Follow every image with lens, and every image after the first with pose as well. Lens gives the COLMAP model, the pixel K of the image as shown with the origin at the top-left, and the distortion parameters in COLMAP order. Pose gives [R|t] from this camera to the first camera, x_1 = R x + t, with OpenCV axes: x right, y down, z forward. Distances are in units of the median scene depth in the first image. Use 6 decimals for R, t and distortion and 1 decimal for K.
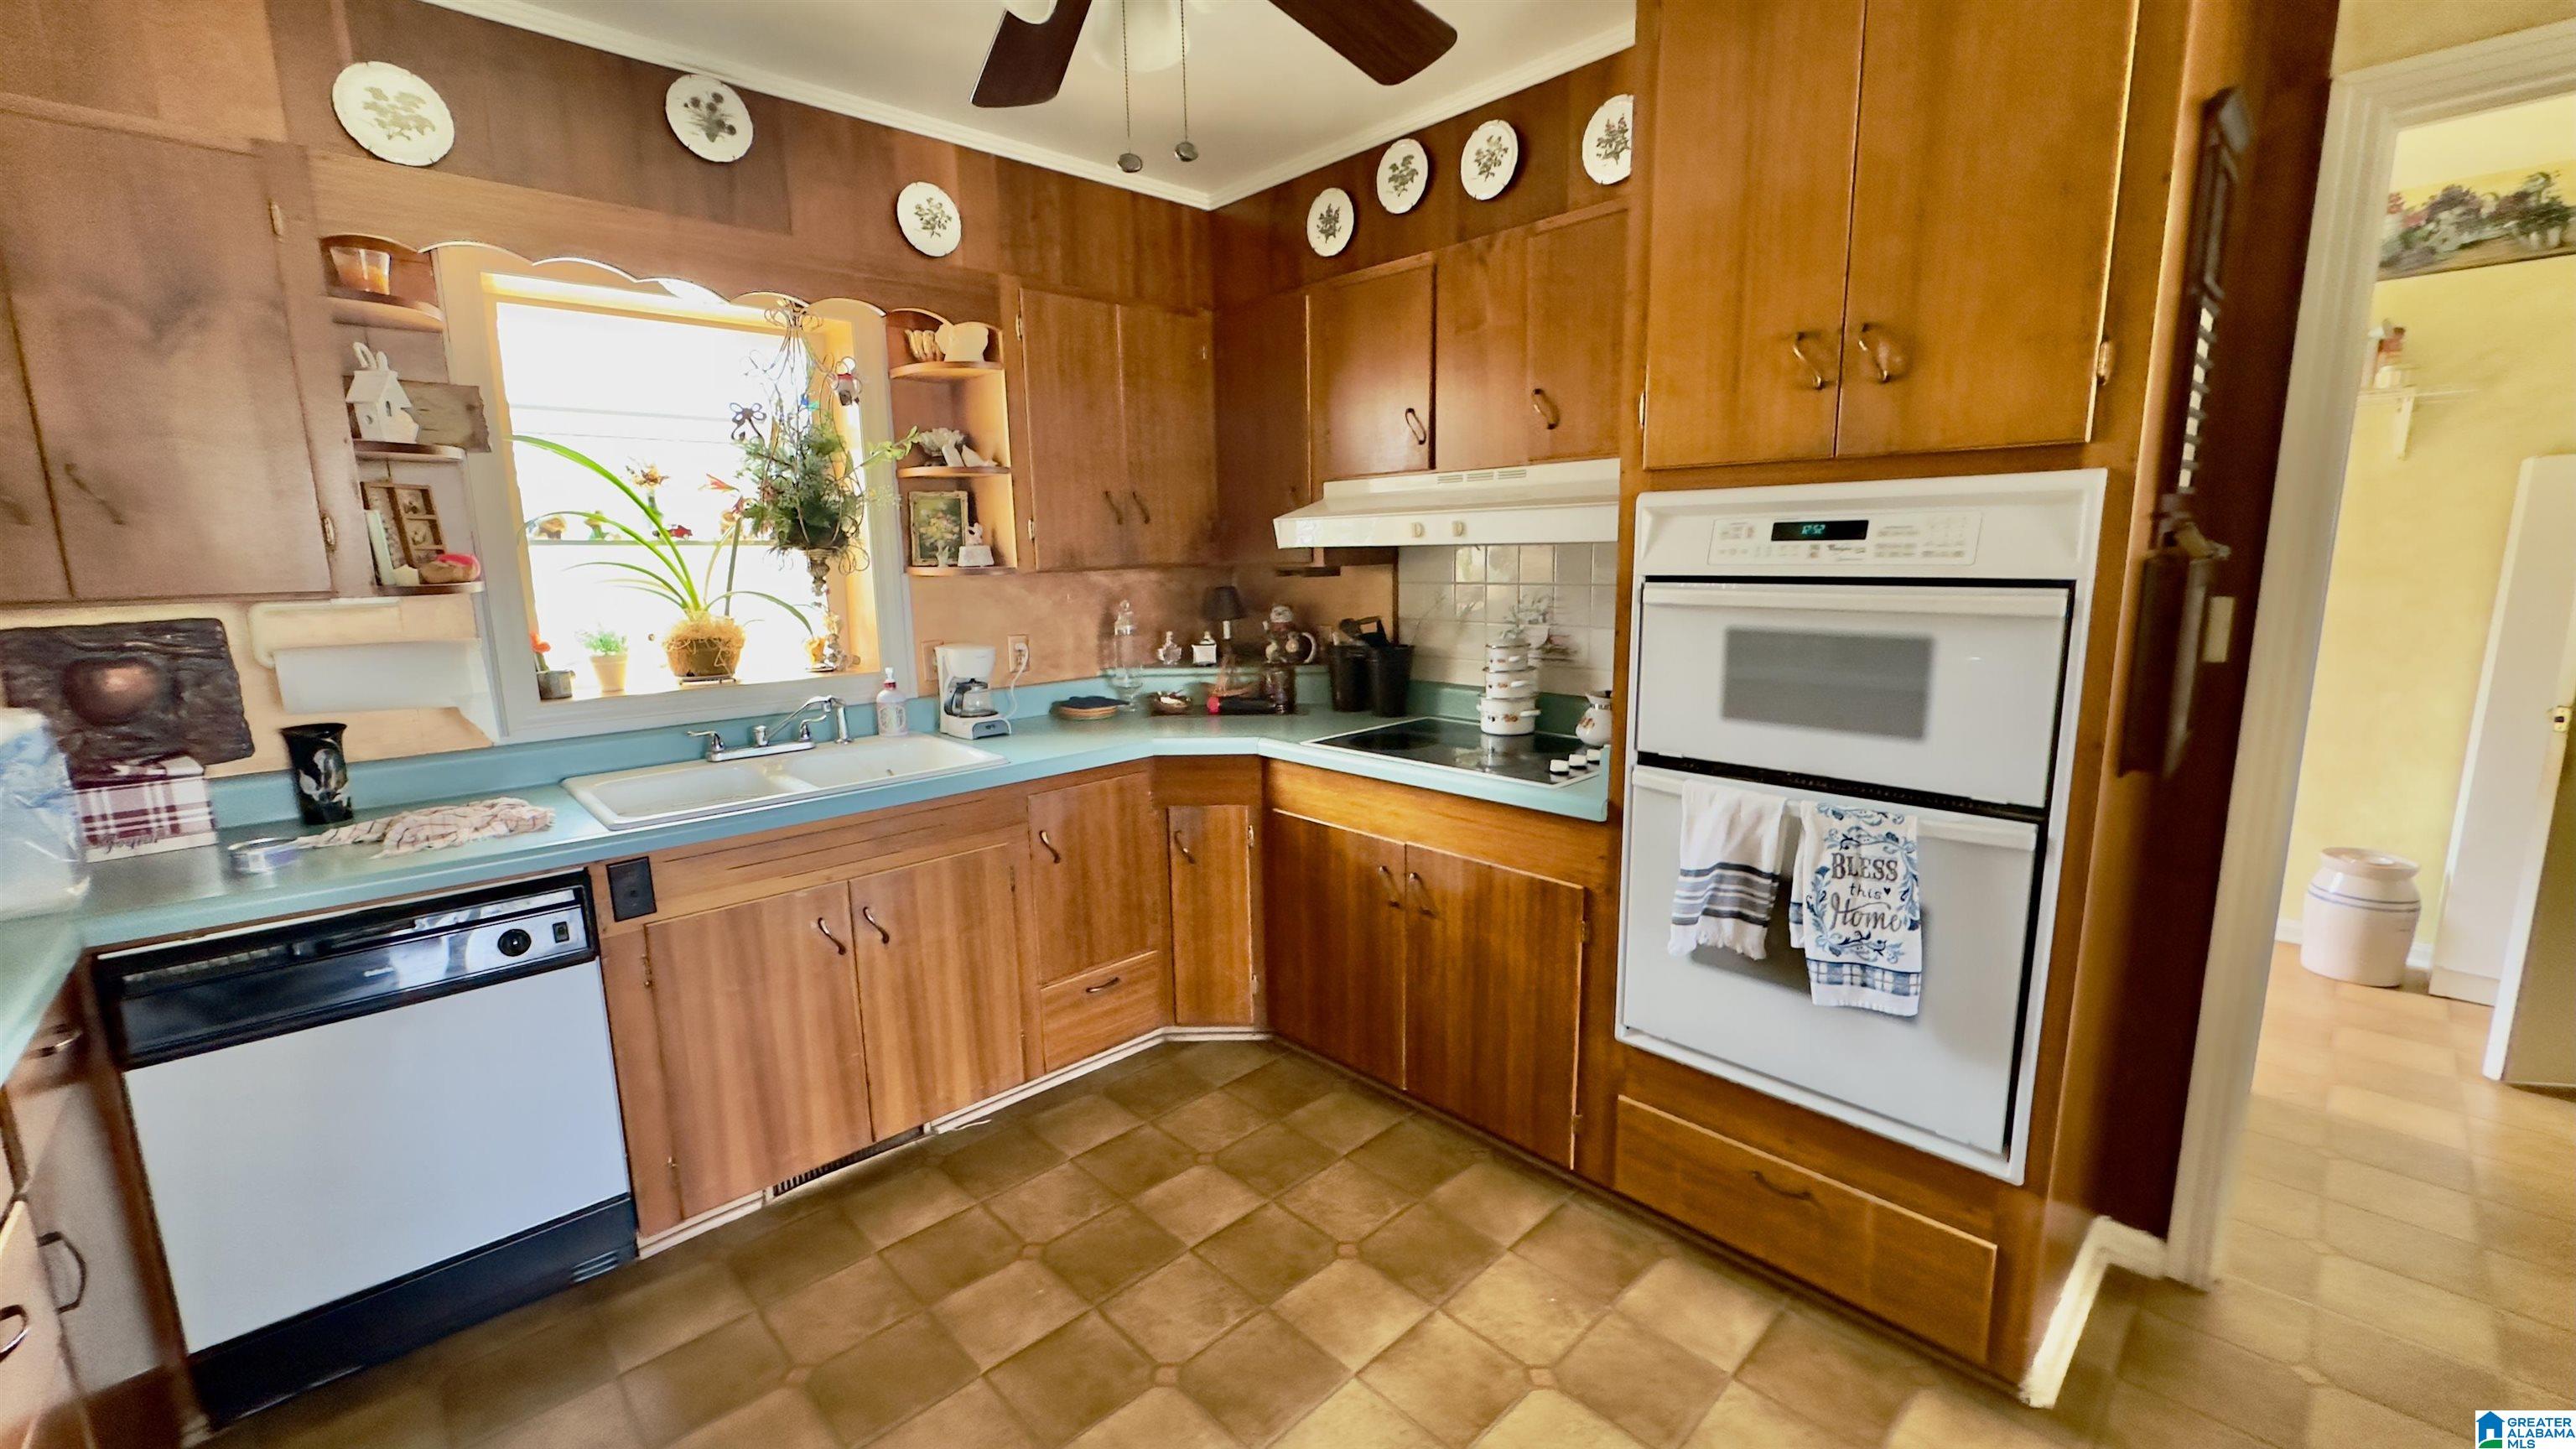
lens RADIAL K [[1027.6, 0, 1283.6], [0, 1027.6, 730.7], [0, 0, 1]] dist [-0.002696, 0.000196]
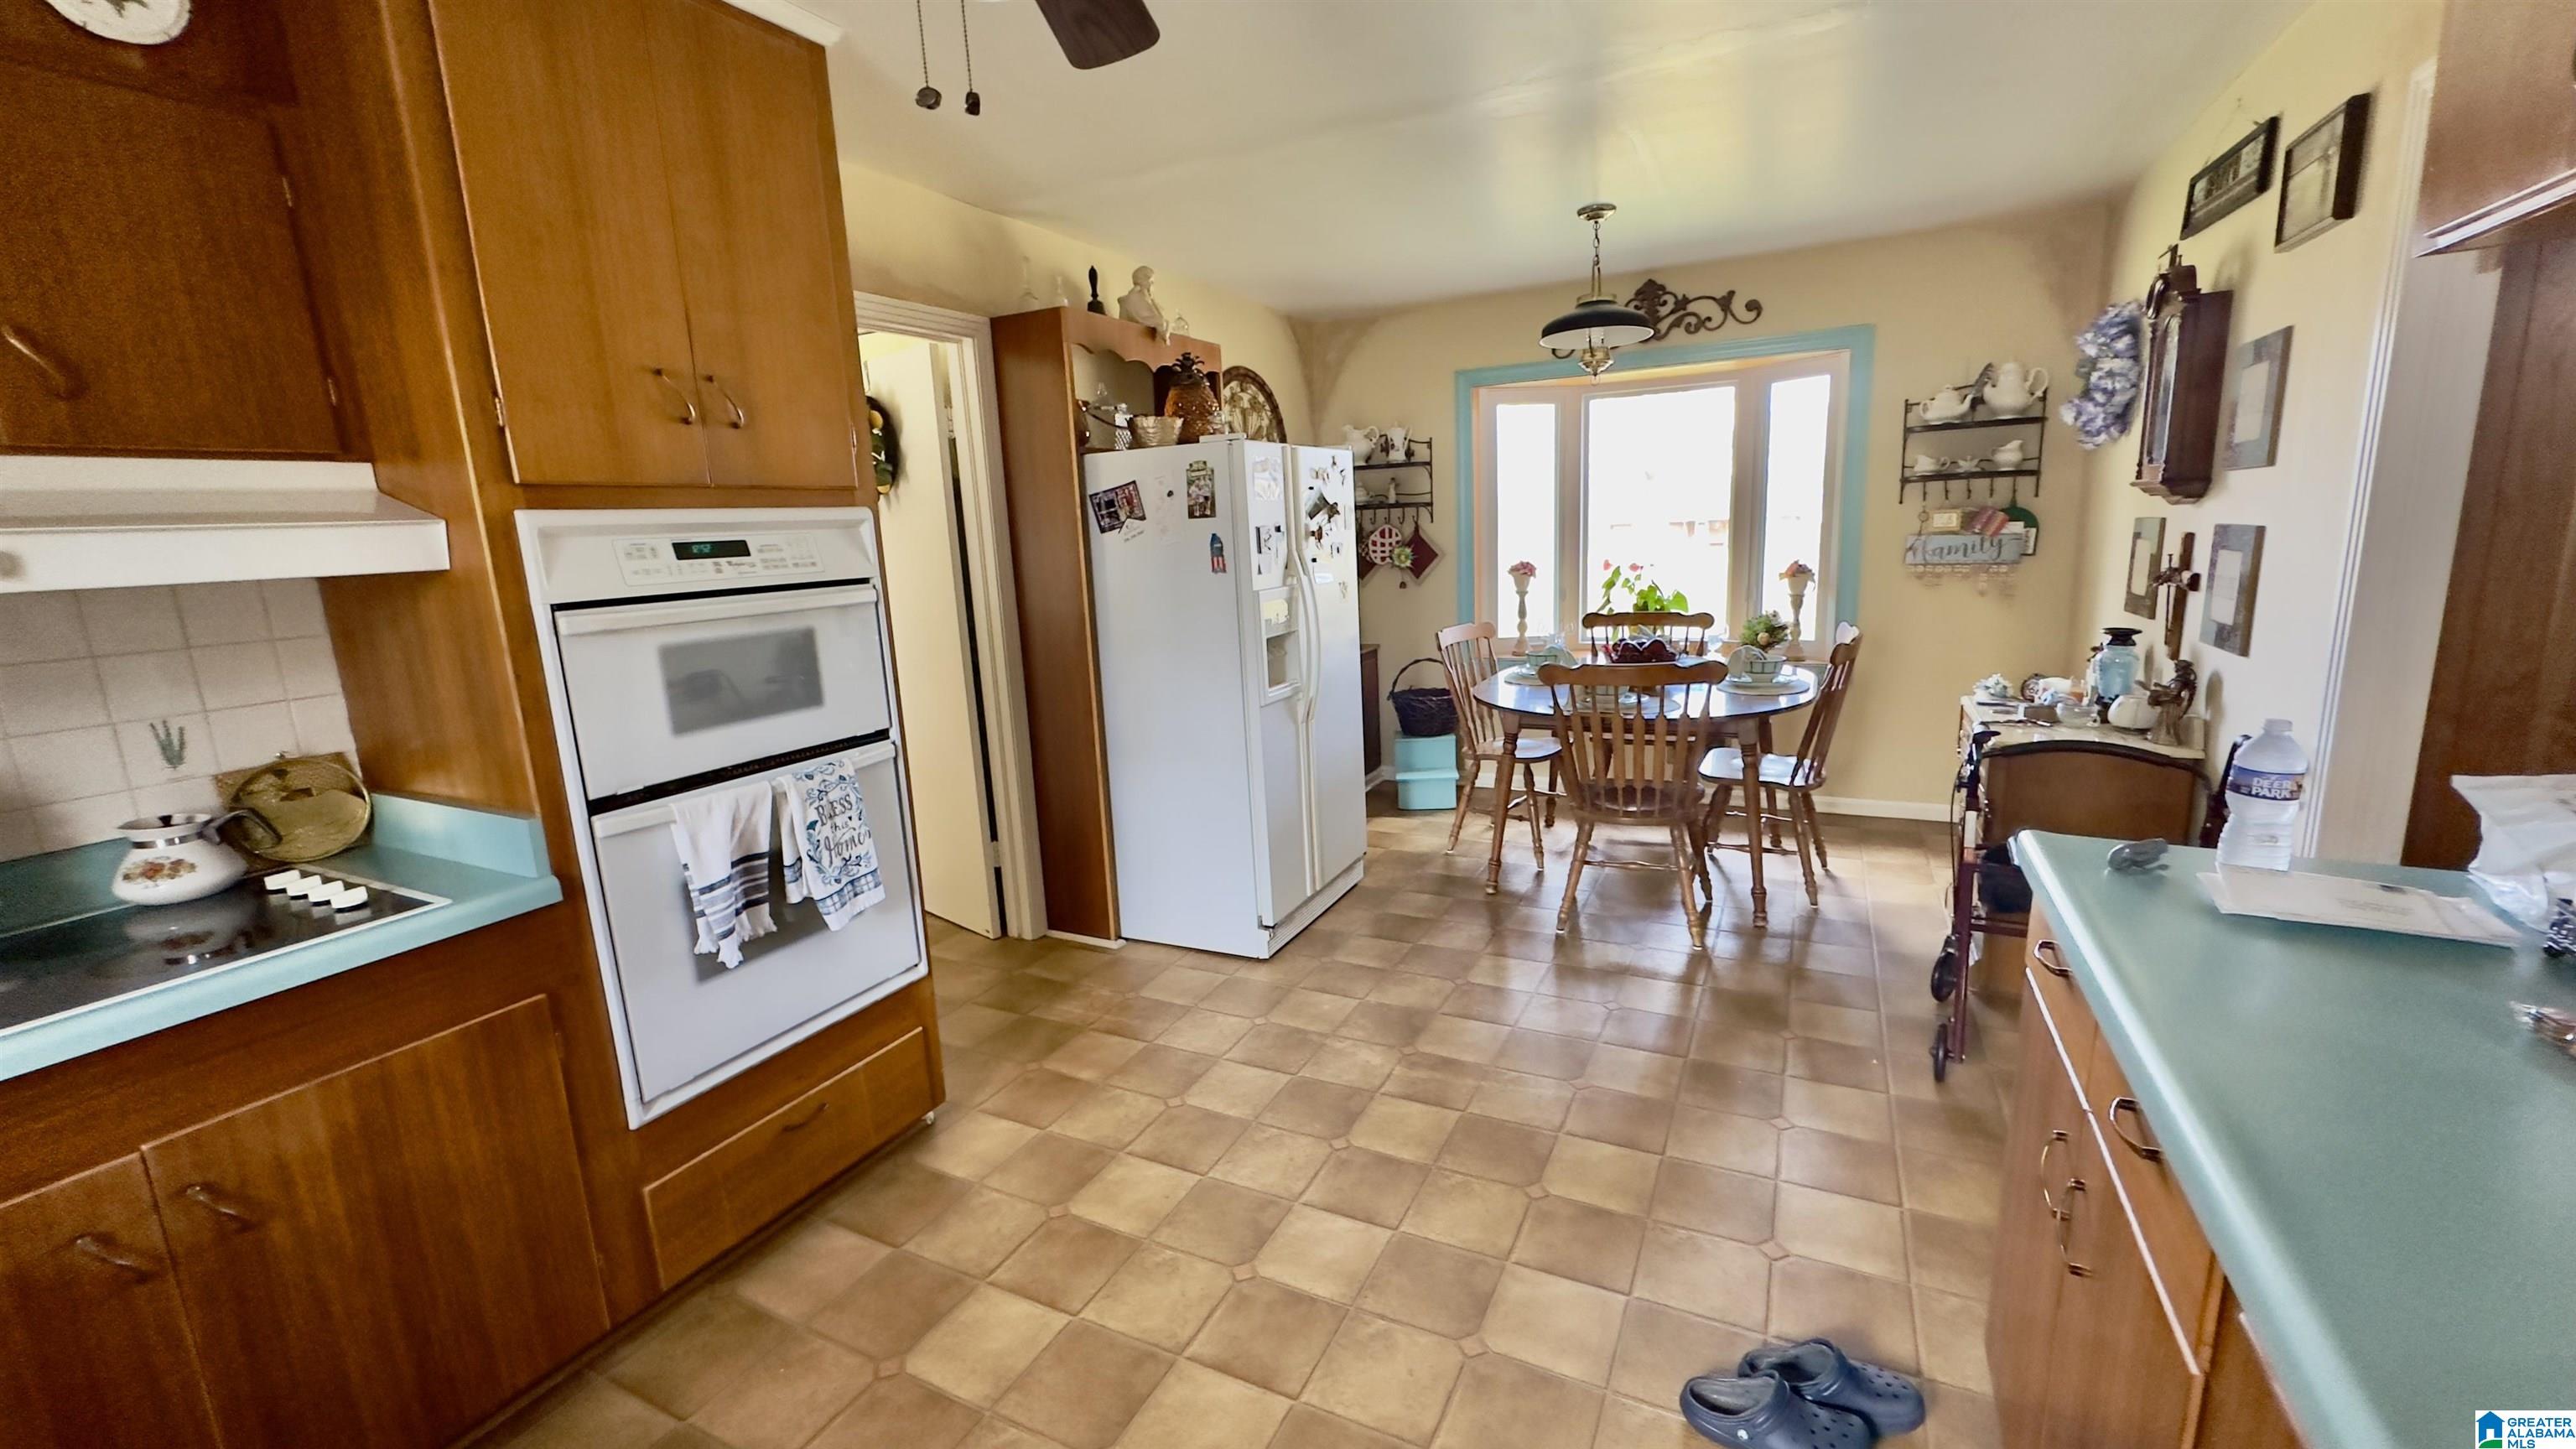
lens RADIAL K [[1027.6, 0, 1286.3], [0, 1027.6, 724.0], [0, 0, 1]] dist [-0.002696, 0.000196]
pose [[-0.328894, -0.150687, 0.932267, -0.735109], [0.216397, 0.948895, 0.229717, -0.128250], [-0.919239, 0.277293, -0.279478, 0.746596]]
